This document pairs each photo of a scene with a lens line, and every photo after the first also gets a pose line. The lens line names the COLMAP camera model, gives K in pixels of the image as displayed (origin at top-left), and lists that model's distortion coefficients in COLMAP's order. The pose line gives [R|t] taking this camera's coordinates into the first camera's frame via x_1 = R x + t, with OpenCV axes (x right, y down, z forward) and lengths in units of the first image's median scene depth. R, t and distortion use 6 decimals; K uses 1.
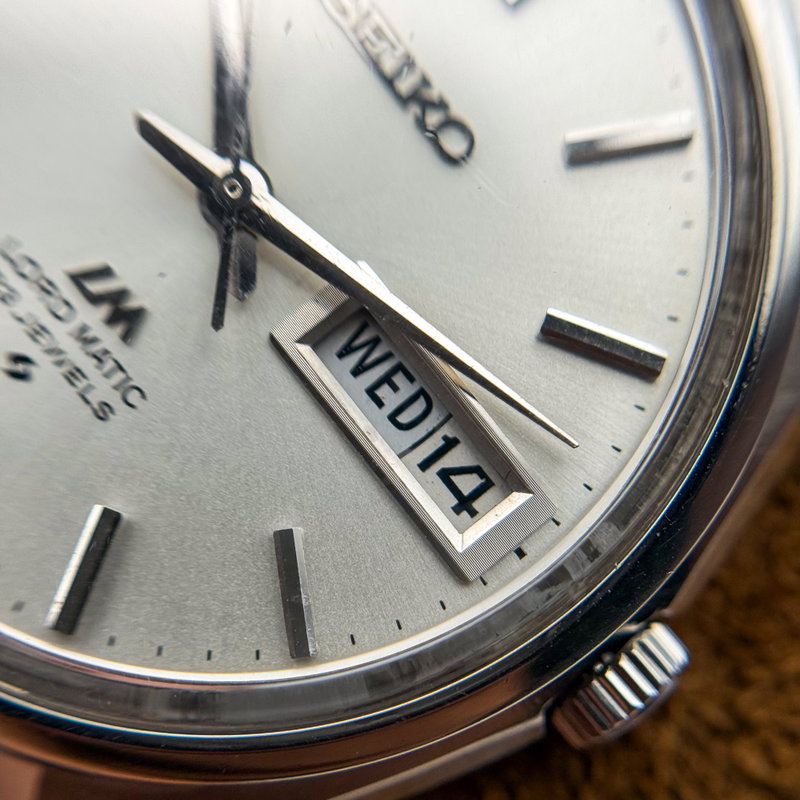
lens RADIAL K [[1668.2, 0, 402.6], [0, 1668.2, 423.9], [0, 0, 1]] dist [0.556542, -0.093190]
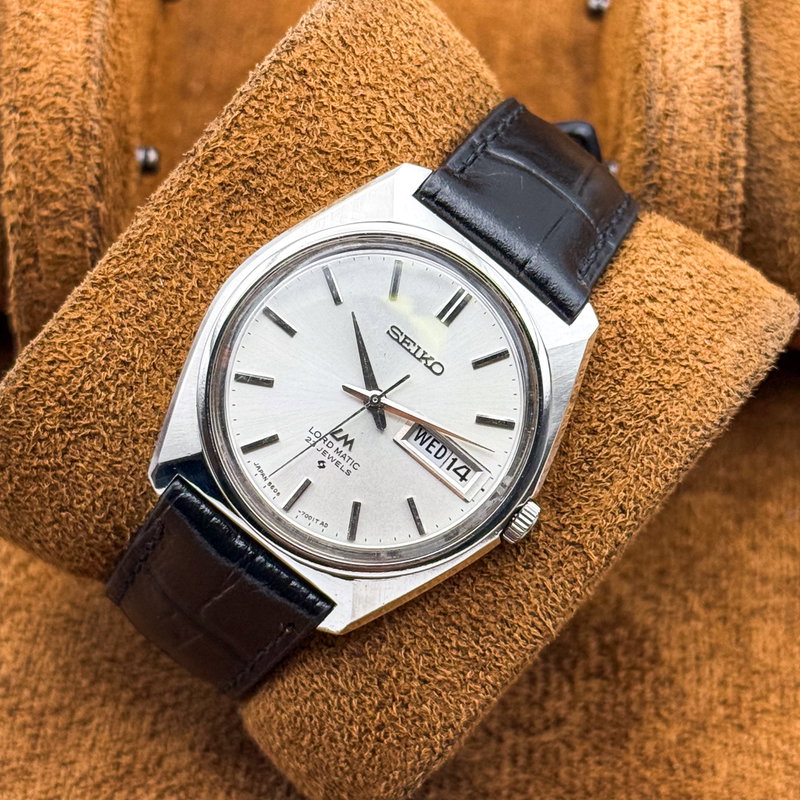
lens RADIAL K [[2099.5, 0, 400.0], [0, 2099.5, 400.0], [0, 0, 1]] dist [-0.117301, -0.558778]
pose [[0.979674, -0.199667, 0.019271, -0.127945], [0.198107, 0.978133, 0.063325, -0.375568], [-0.031494, -0.058220, 0.997807, -2.983435]]
